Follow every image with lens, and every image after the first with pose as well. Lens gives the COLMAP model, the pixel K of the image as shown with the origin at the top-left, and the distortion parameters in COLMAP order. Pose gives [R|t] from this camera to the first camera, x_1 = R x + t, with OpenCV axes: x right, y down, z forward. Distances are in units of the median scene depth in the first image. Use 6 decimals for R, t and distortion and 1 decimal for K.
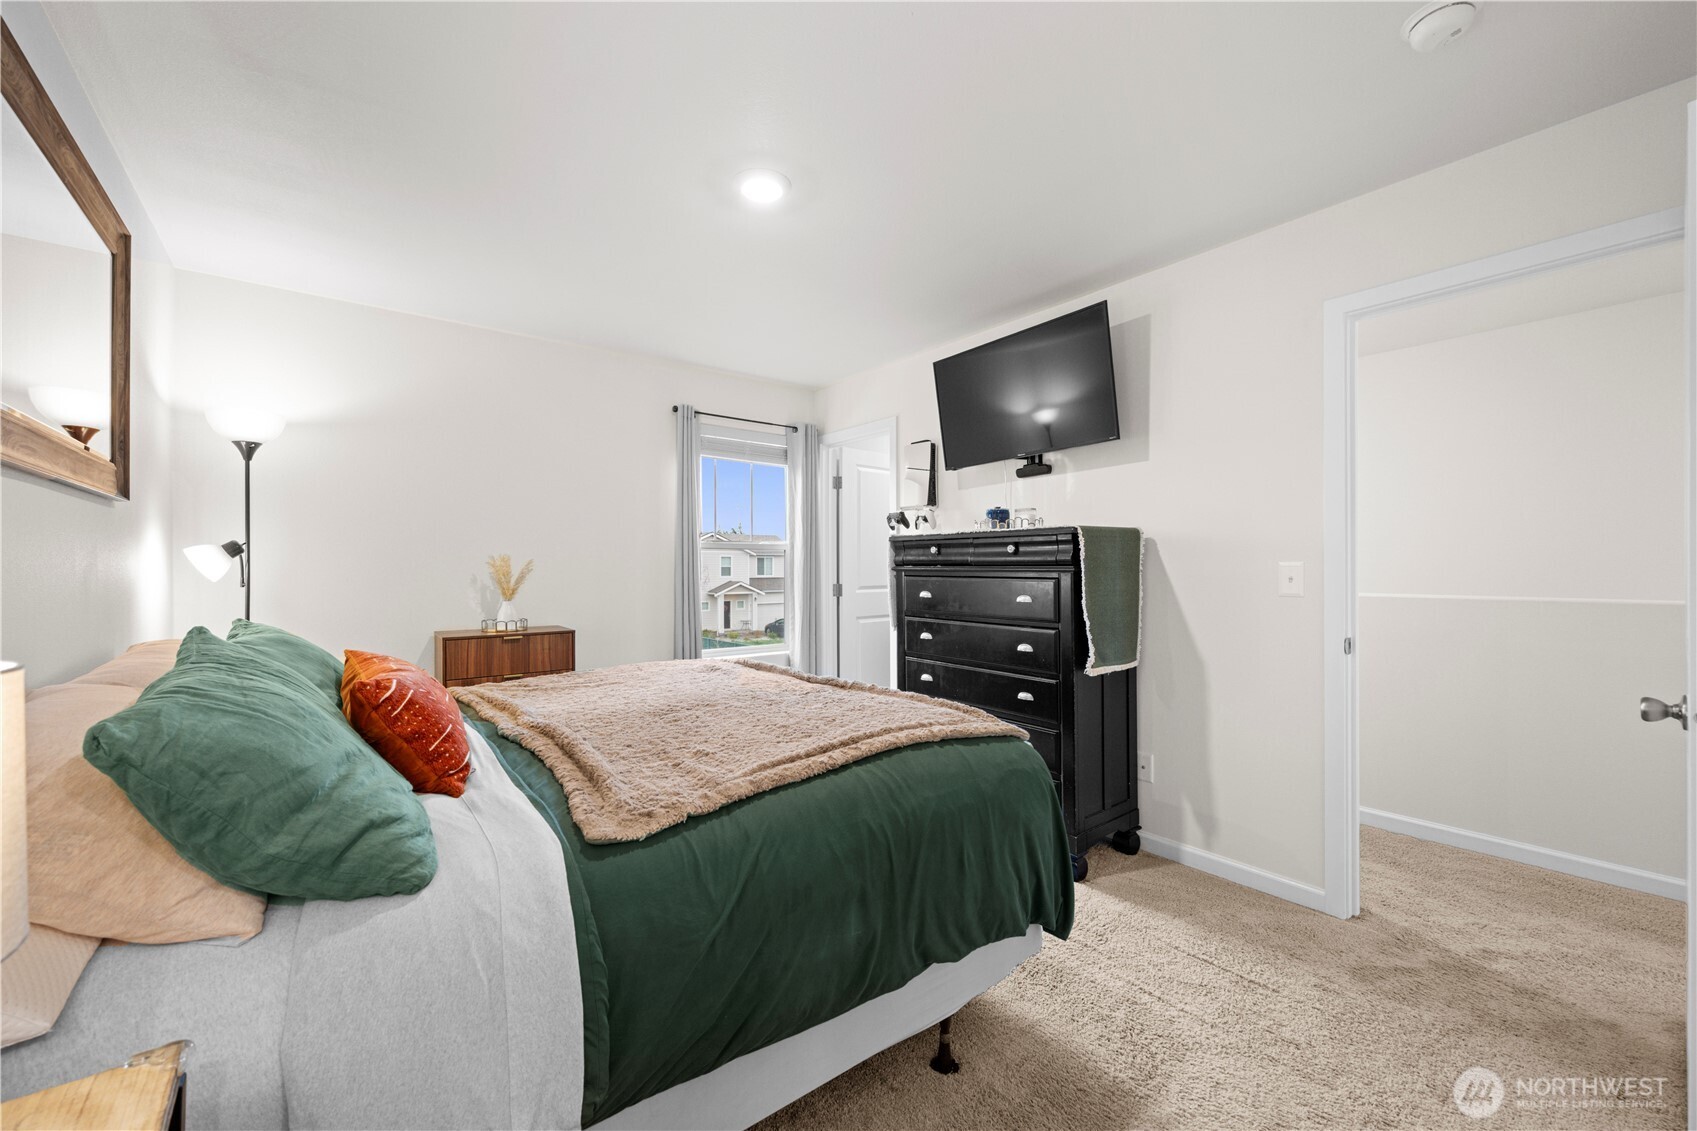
lens RADIAL K [[660.9, 0, 848.5], [0, 660.9, 565.5], [0, 0, 1]] dist [-0.002687, -0.000193]
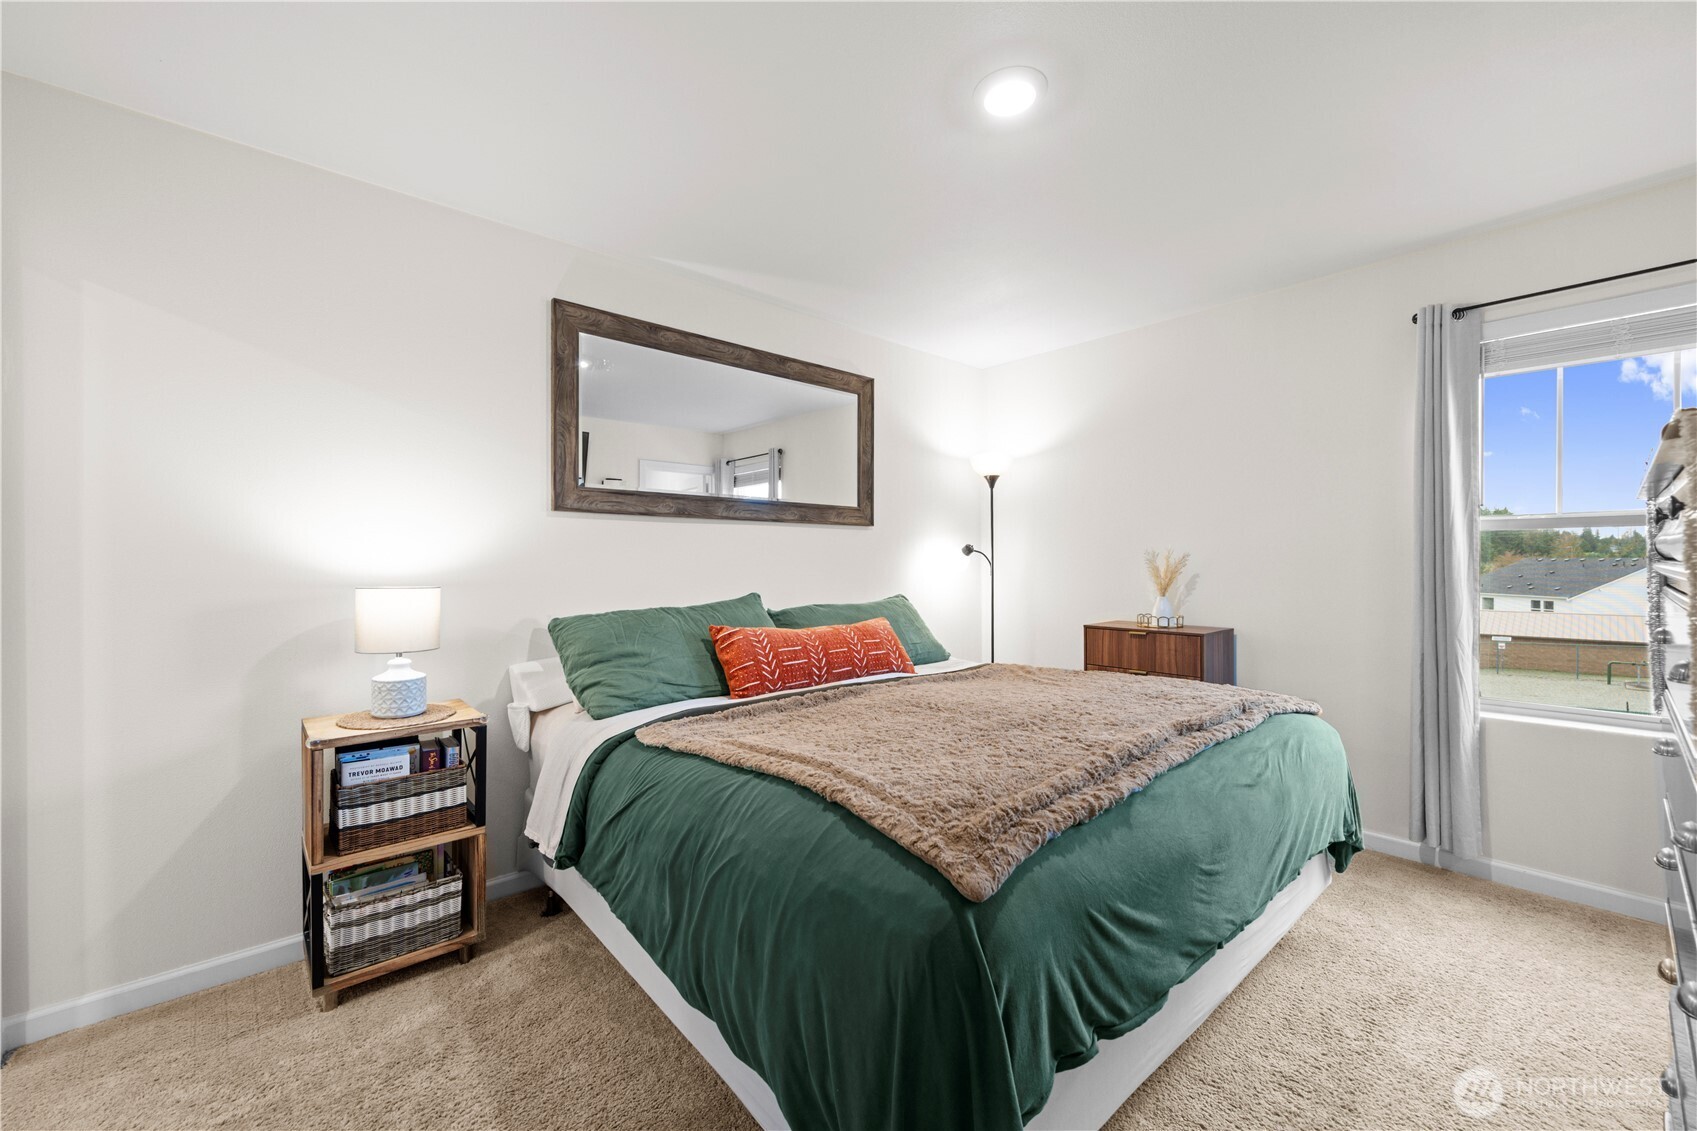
lens RADIAL K [[660.9, 0, 848.5], [0, 660.9, 565.5], [0, 0, 1]] dist [-0.002687, -0.000193]
pose [[0.058861, 0.007567, -0.998238, 0.459944], [0.005354, 0.999954, 0.007895, -0.001861], [0.998252, -0.005809, 0.058818, 0.518517]]
